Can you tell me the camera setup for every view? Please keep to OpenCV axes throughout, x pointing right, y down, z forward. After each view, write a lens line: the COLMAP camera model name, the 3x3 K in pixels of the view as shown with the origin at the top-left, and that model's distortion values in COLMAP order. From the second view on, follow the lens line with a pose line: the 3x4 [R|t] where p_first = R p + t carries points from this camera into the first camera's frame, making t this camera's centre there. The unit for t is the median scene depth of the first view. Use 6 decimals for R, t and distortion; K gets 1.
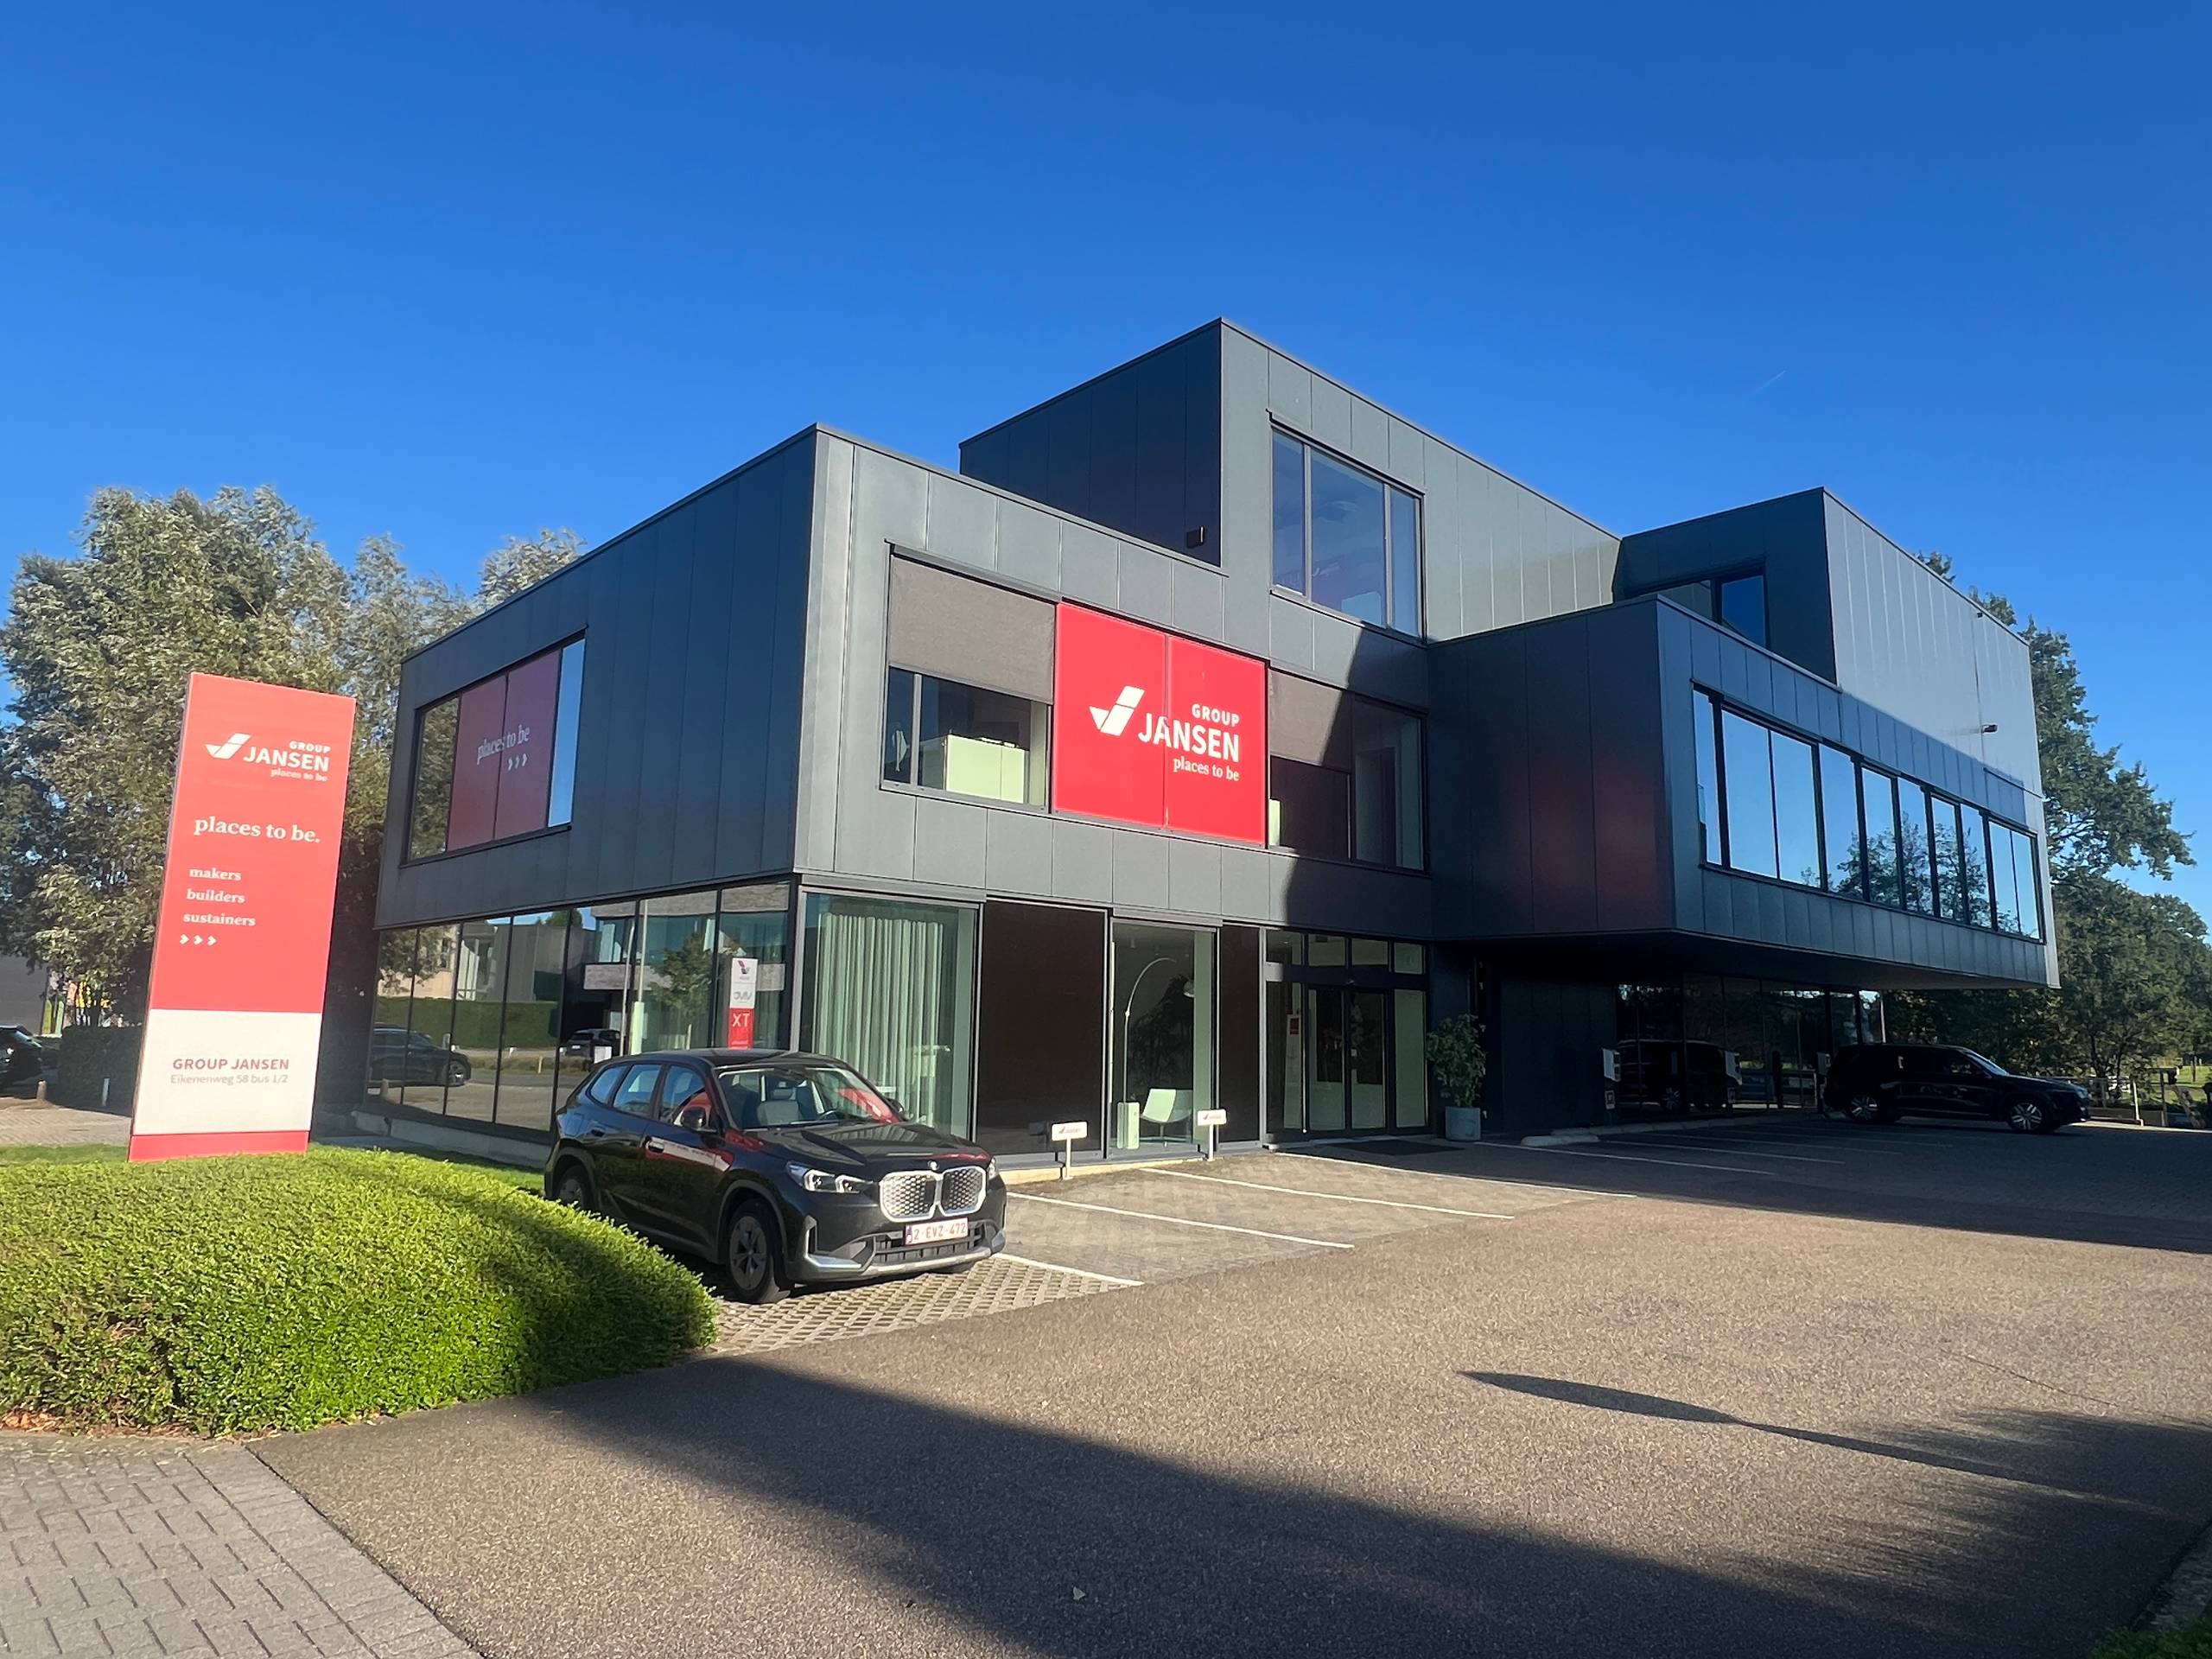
lens RADIAL K [[1367.9, 0, 1106.0], [0, 1367.9, 829.5], [0, 0, 1]] dist [-0.002431, 0.001016]
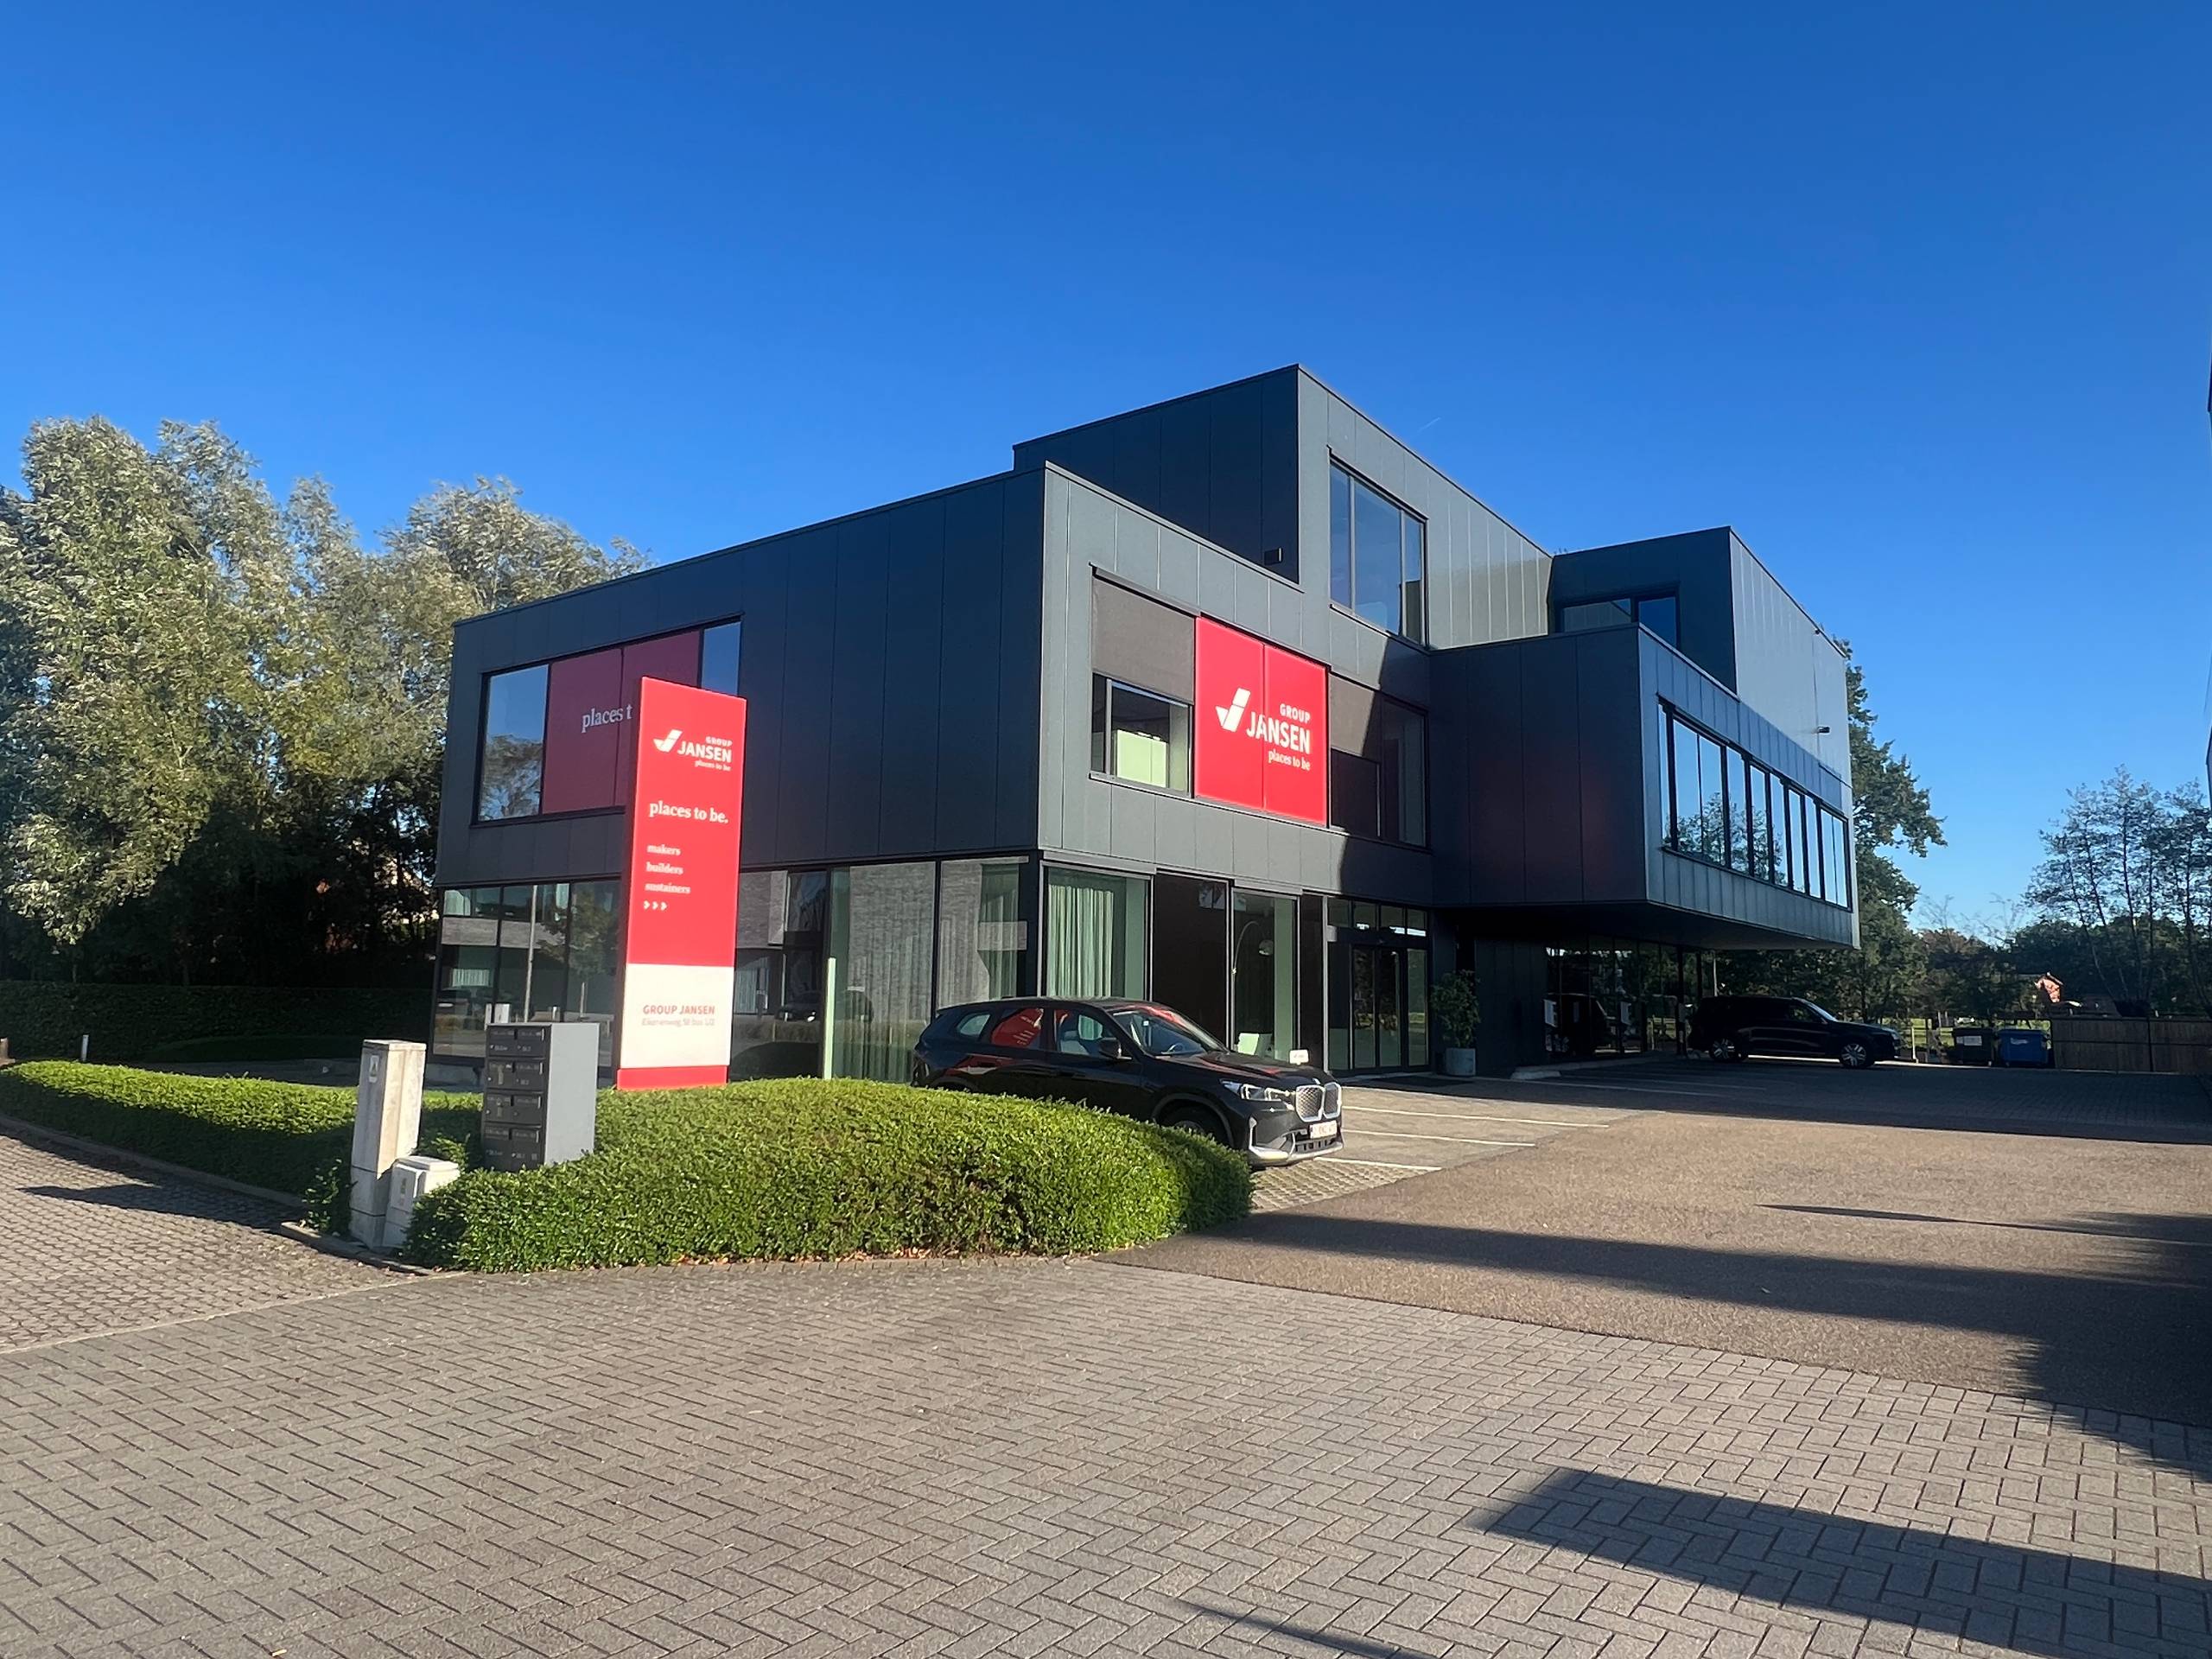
lens RADIAL K [[1398.9, 0, 1106.0], [0, 1398.9, 829.5], [0, 0, 1]] dist [0.002478, -0.001054]
pose [[0.985198, 0.017618, 0.170512, -0.272314], [-0.023241, 0.999248, 0.031032, -0.017678], [-0.169837, -0.034535, 0.984867, -0.143982]]
